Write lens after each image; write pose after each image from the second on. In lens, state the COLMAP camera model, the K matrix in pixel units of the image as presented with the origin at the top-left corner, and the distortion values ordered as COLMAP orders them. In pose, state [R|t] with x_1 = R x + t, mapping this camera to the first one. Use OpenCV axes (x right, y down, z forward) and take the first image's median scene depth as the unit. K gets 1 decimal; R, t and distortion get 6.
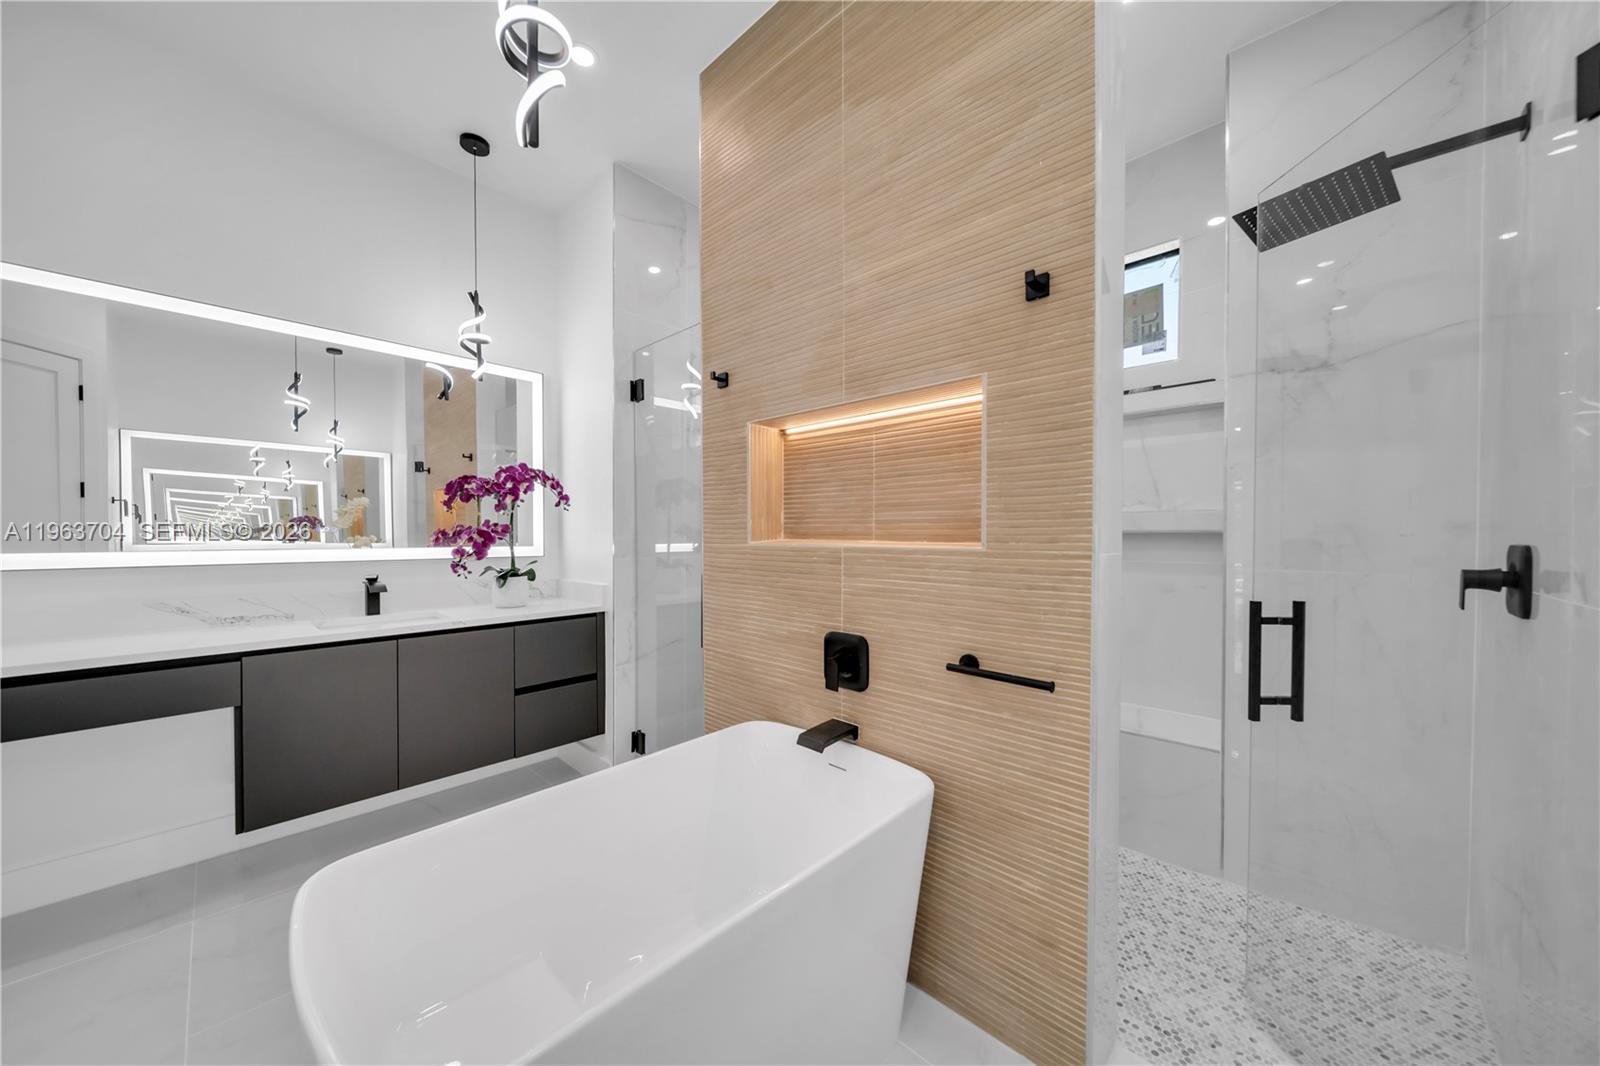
lens RADIAL K [[552.2, 0, 798.6], [0, 552.2, 540.6], [0, 0, 1]] dist [-0.000035, -0.001133]
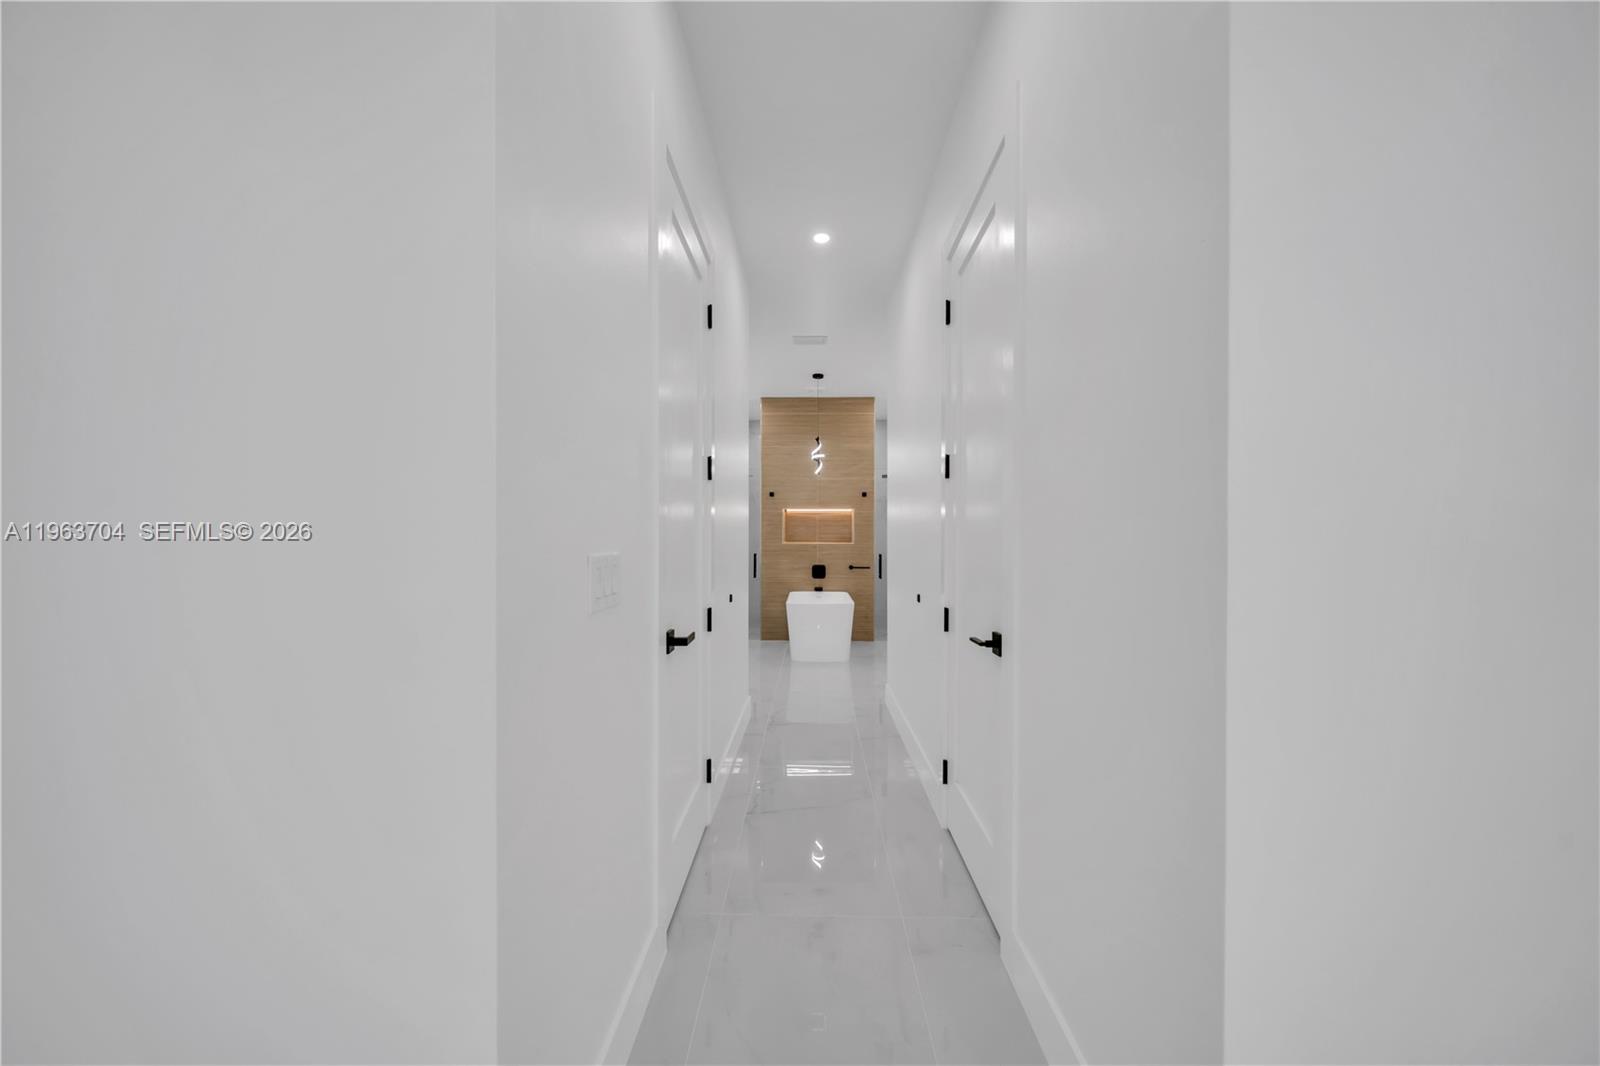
lens RADIAL K [[552.2, 0, 796.3], [0, 552.2, 538.5], [0, 0, 1]] dist [-0.000035, -0.001133]
pose [[0.736579, 0.006142, 0.676324, -2.642348], [0.006533, 0.999848, -0.016195, 0.036077], [-0.676320, 0.016347, 0.736426, -1.791958]]
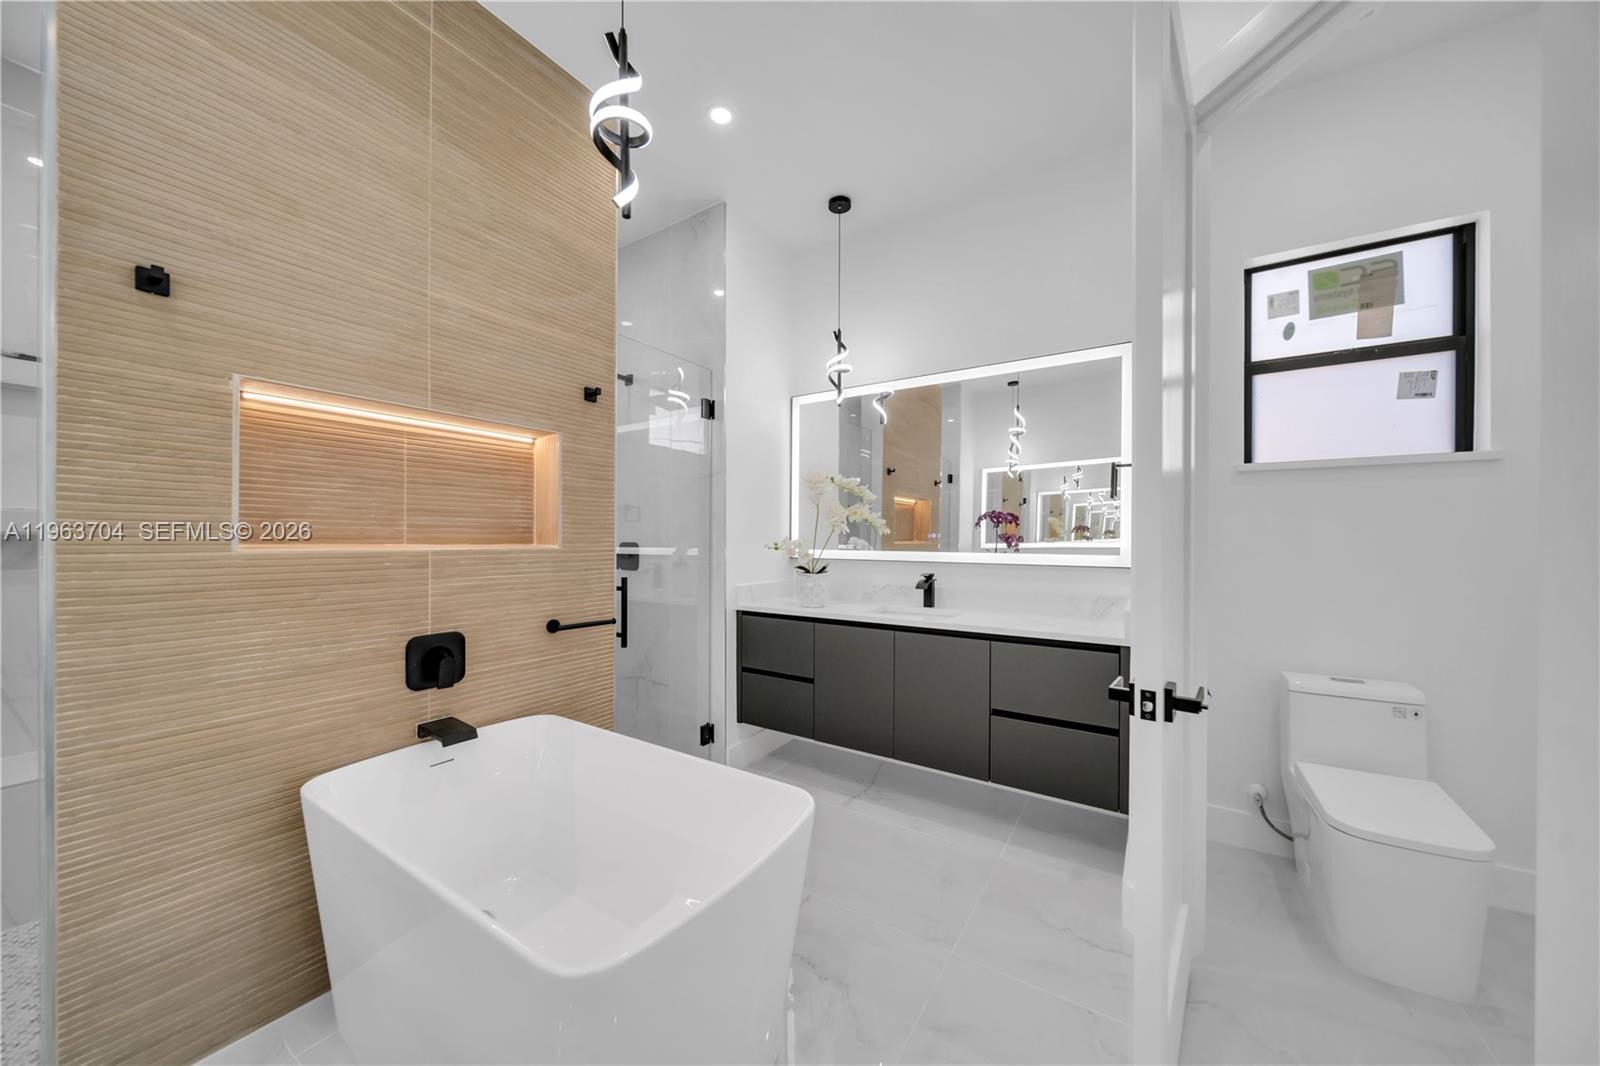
lens RADIAL K [[552.2, 0, 806.1], [0, 552.2, 540.0], [0, 0, 1]] dist [-0.000035, -0.001133]
pose [[-0.192806, -0.001405, 0.981236, -0.999921], [0.009310, 0.999951, 0.003261, -0.004304], [-0.981193, 0.009764, -0.192783, 0.487633]]
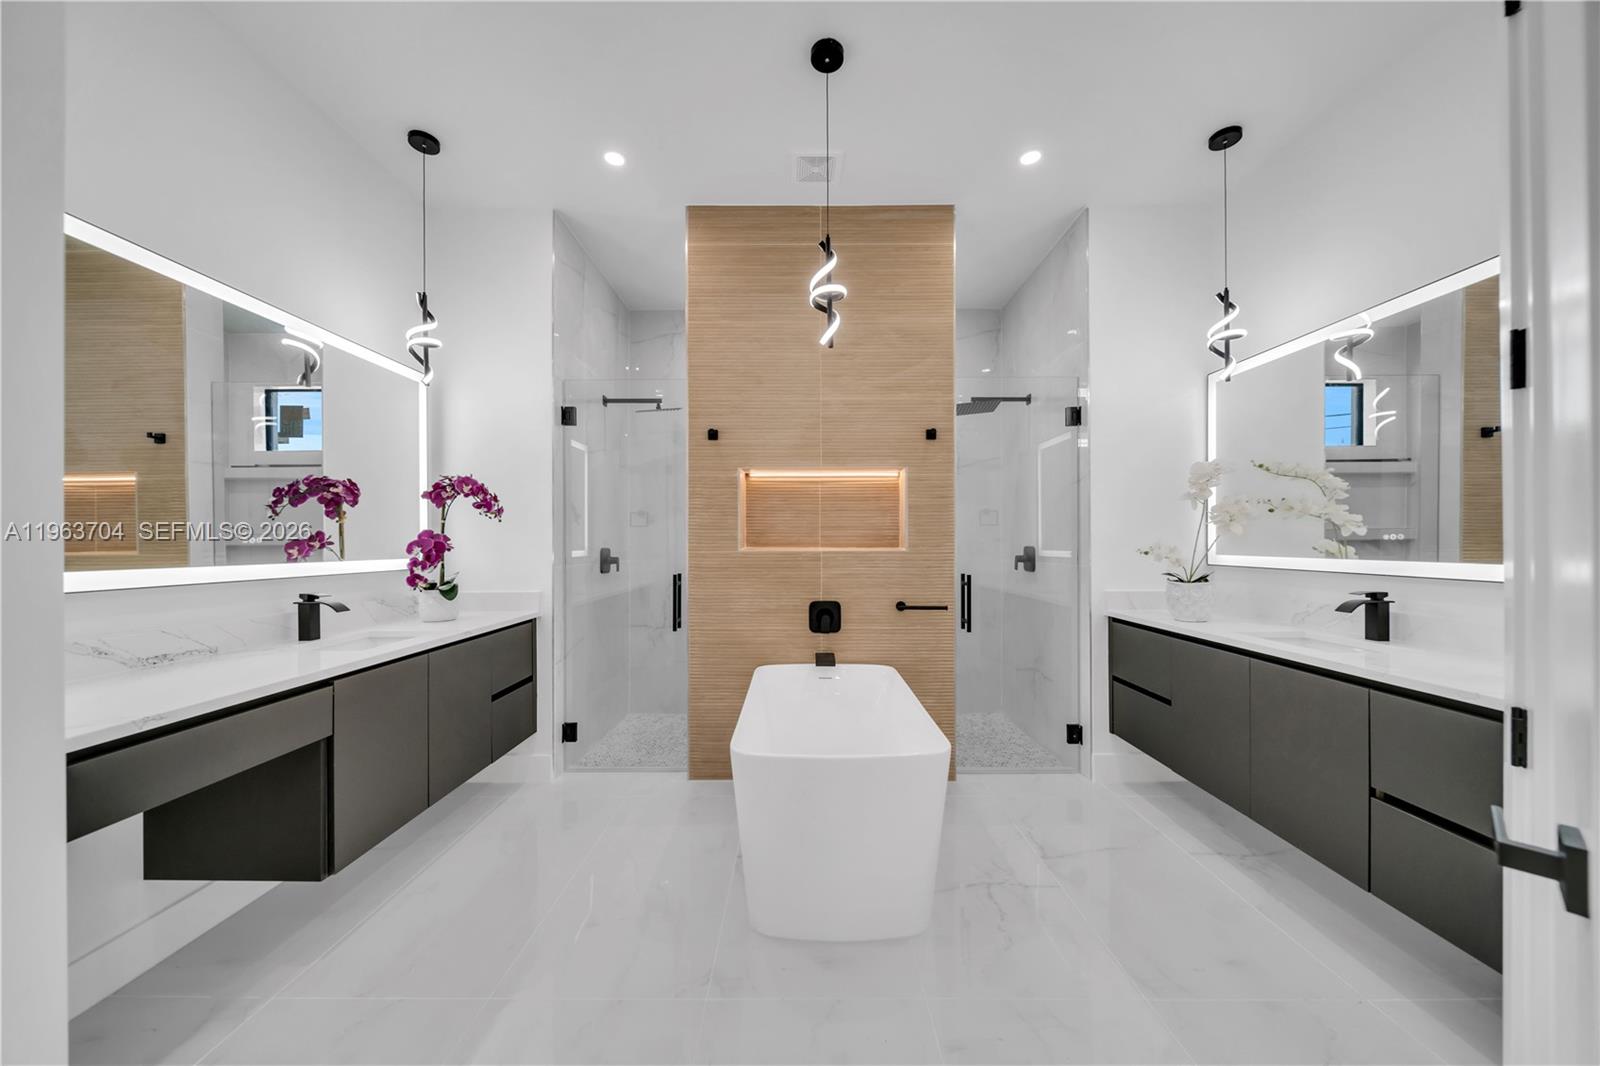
lens RADIAL K [[552.2, 0, 795.2], [0, 552.2, 539.7], [0, 0, 1]] dist [-0.000035, -0.001133]
pose [[0.725262, 0.002818, 0.688467, -1.106233], [0.011374, 0.999806, -0.016074, 0.002771], [-0.688379, 0.019488, 0.725089, -0.183595]]
